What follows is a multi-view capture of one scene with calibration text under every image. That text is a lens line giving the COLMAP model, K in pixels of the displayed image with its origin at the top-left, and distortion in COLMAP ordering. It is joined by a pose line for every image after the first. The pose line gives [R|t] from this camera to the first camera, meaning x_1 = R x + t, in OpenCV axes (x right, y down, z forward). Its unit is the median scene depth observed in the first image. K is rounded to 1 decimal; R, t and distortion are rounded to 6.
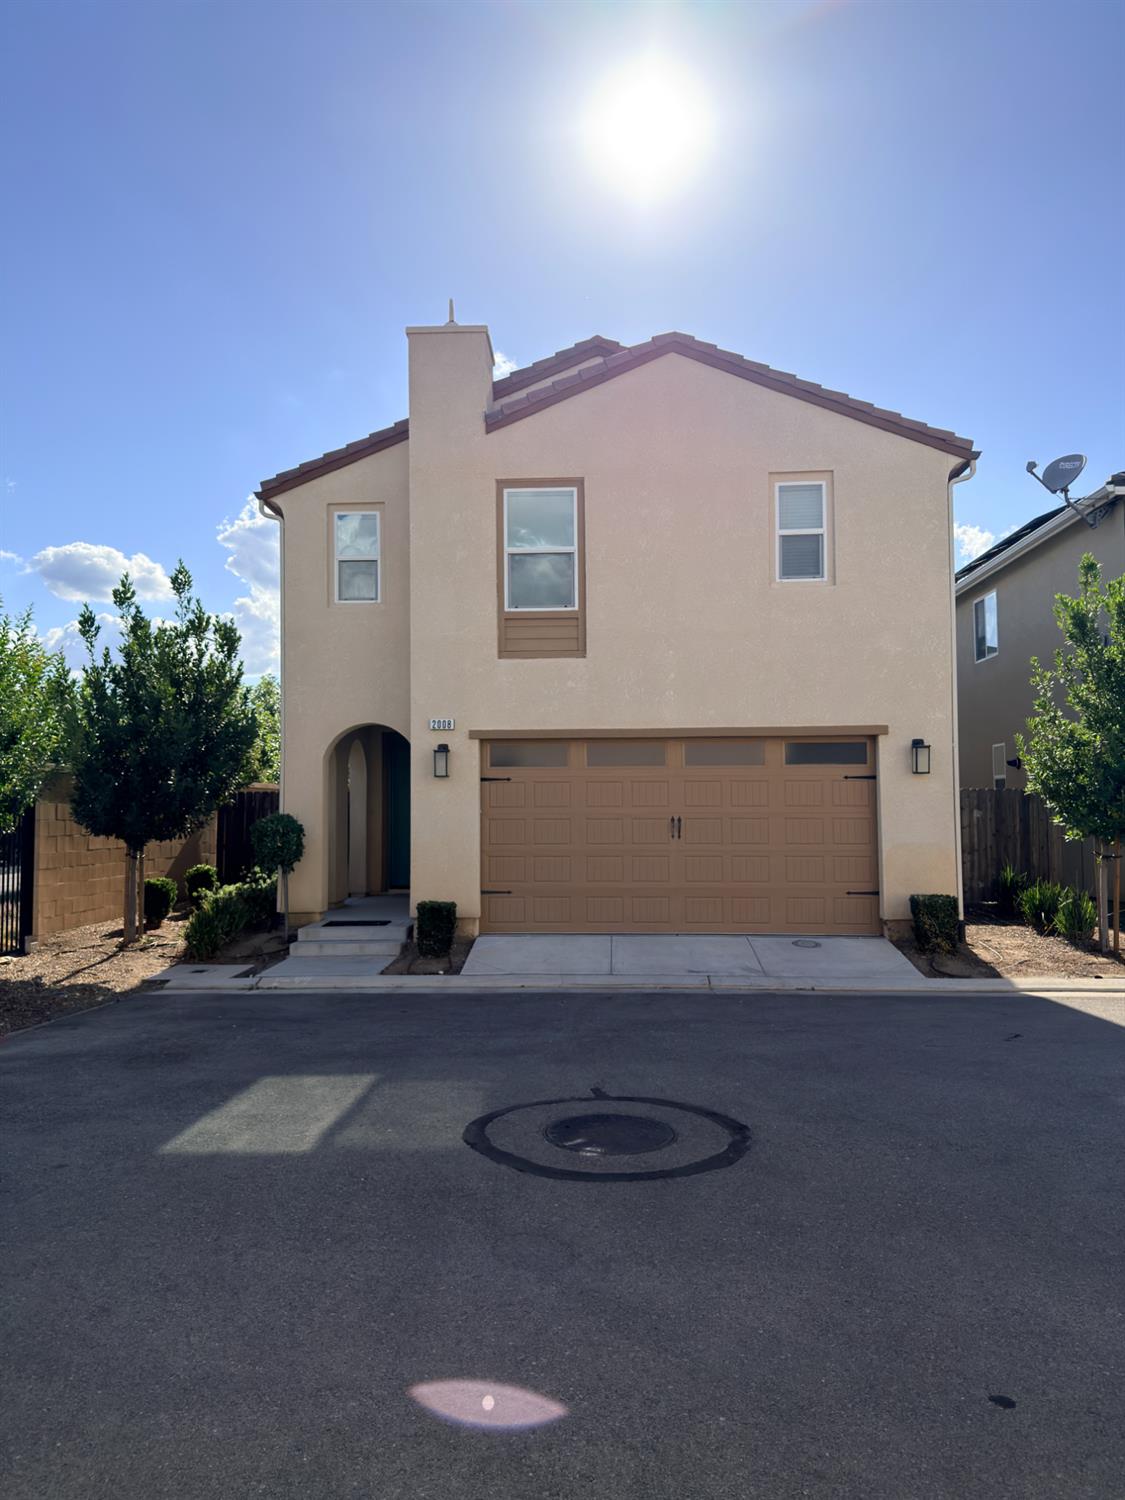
lens RADIAL K [[1051.3, 0, 555.7], [0, 1051.3, 754.1], [0, 0, 1]] dist [0.029627, -0.038616]
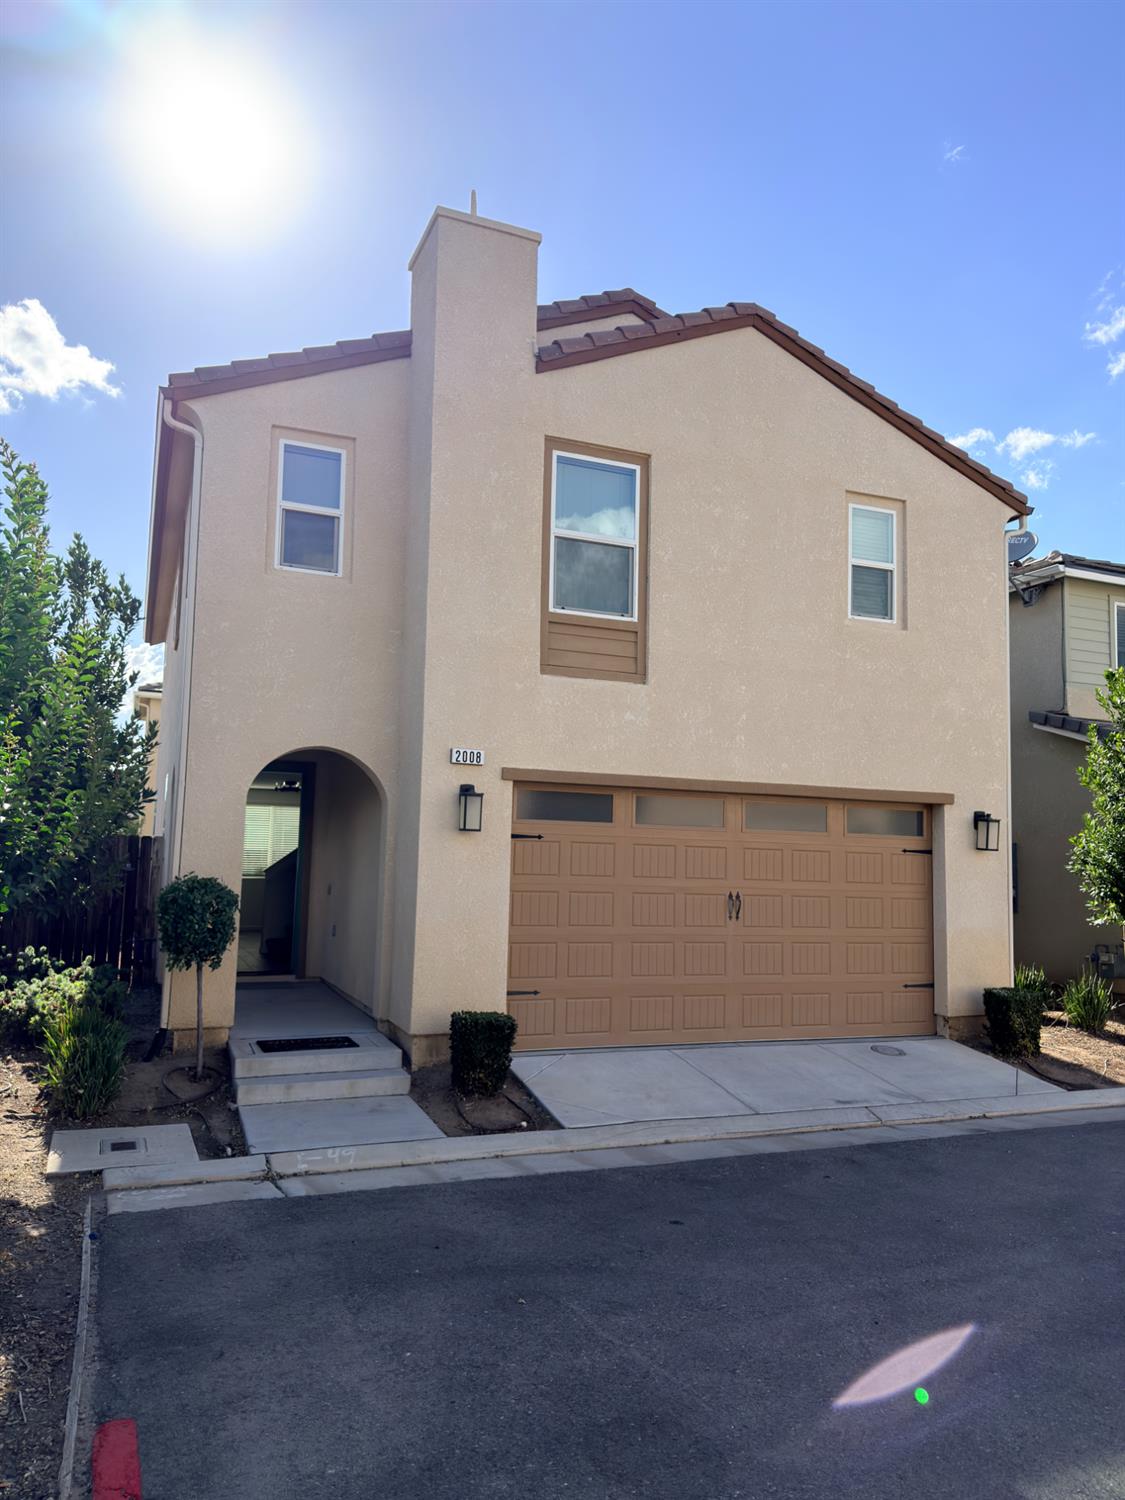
lens RADIAL K [[1051.3, 0, 567.1], [0, 1051.3, 754.1], [0, 0, 1]] dist [0.029627, -0.038616]
pose [[0.906057, 0.071417, 0.417085, -0.342347], [-0.053478, 0.997078, -0.054555, 0.004891], [-0.419762, 0.027125, 0.907229, 0.324447]]
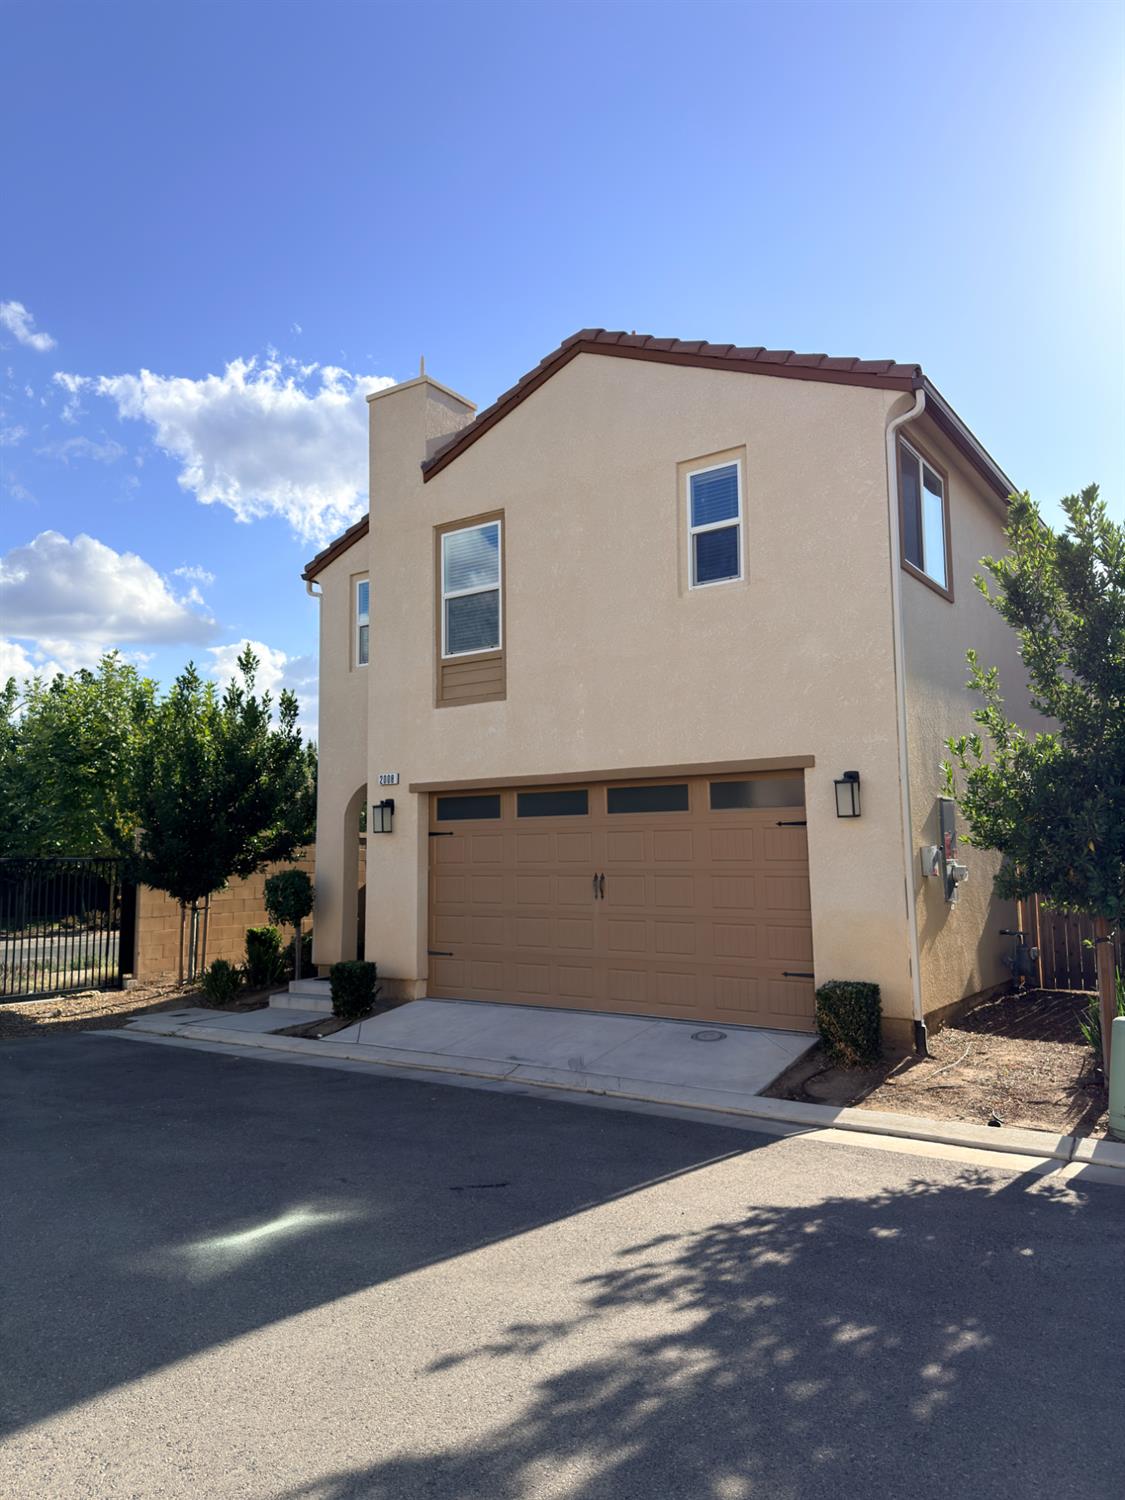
lens RADIAL K [[1051.3, 0, 555.2], [0, 1051.3, 737.5], [0, 0, 1]] dist [0.029627, -0.038616]
pose [[0.843209, -0.066843, -0.533414, 0.552893], [0.035016, 0.996962, -0.069578, 0.006626], [0.536444, 0.039990, 0.842988, 0.247223]]
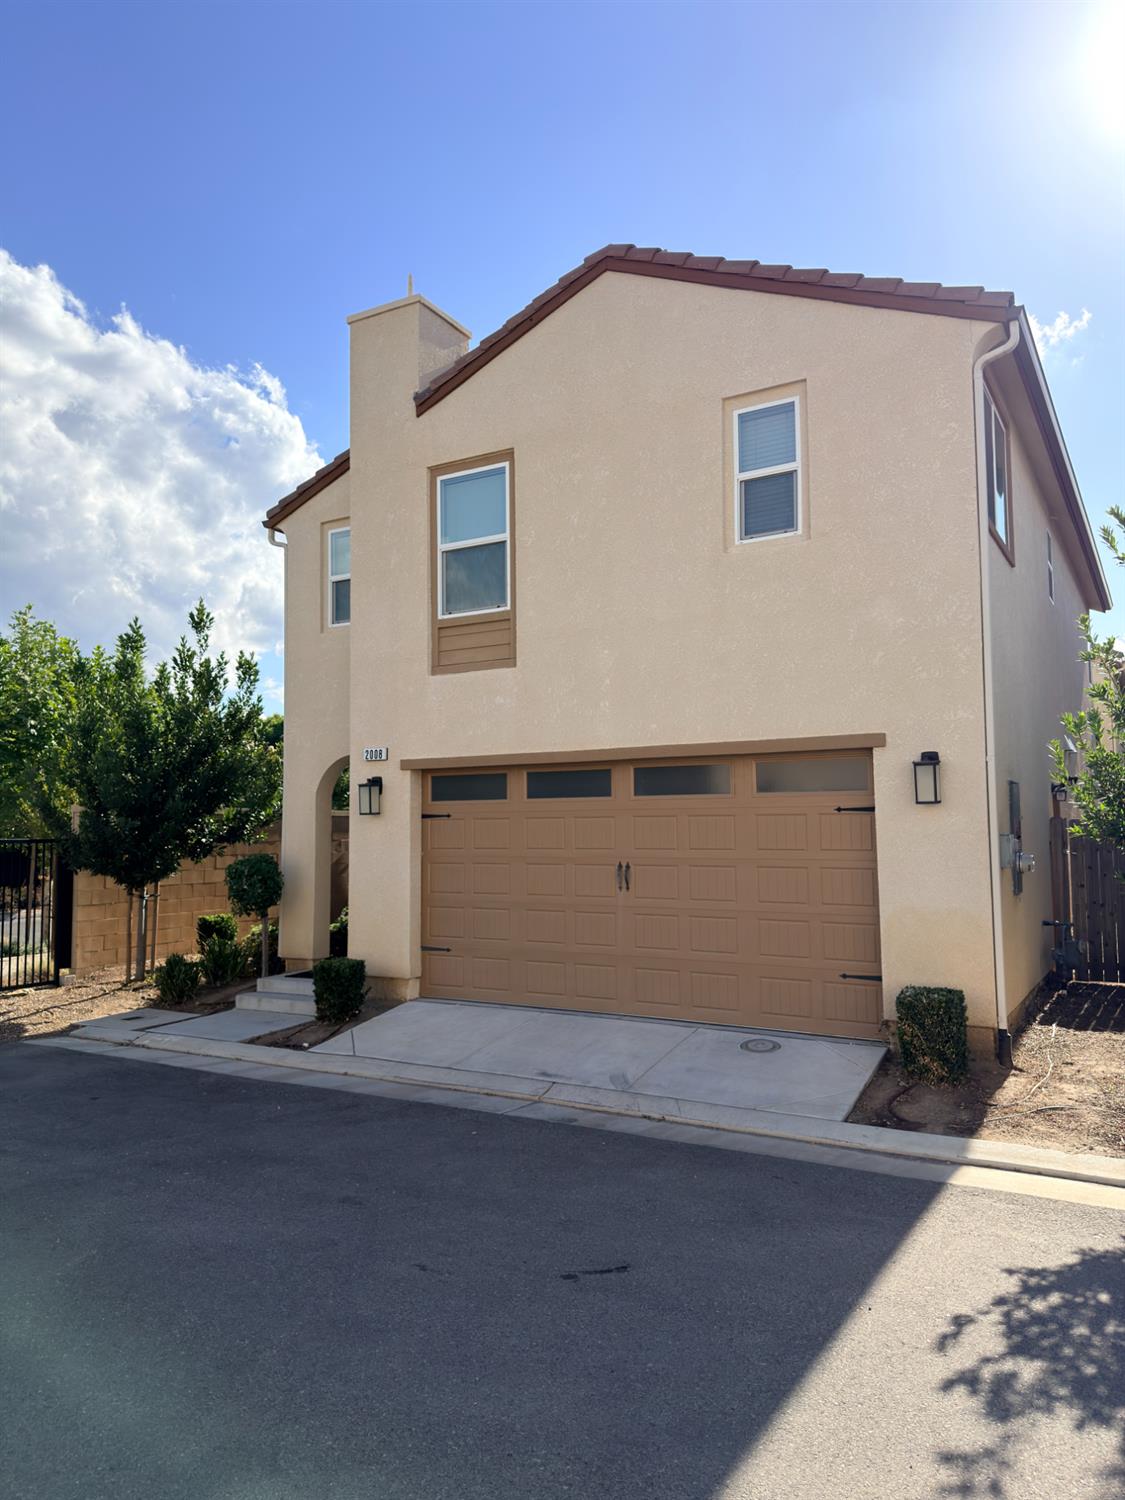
lens RADIAL K [[1051.3, 0, 560.5], [0, 1051.3, 754.9], [0, 0, 1]] dist [0.029627, -0.038616]
pose [[0.886153, -0.035900, -0.461999, 0.433734], [0.028706, 0.999333, -0.022594, -0.003617], [0.462502, 0.006759, 0.886592, 0.290889]]
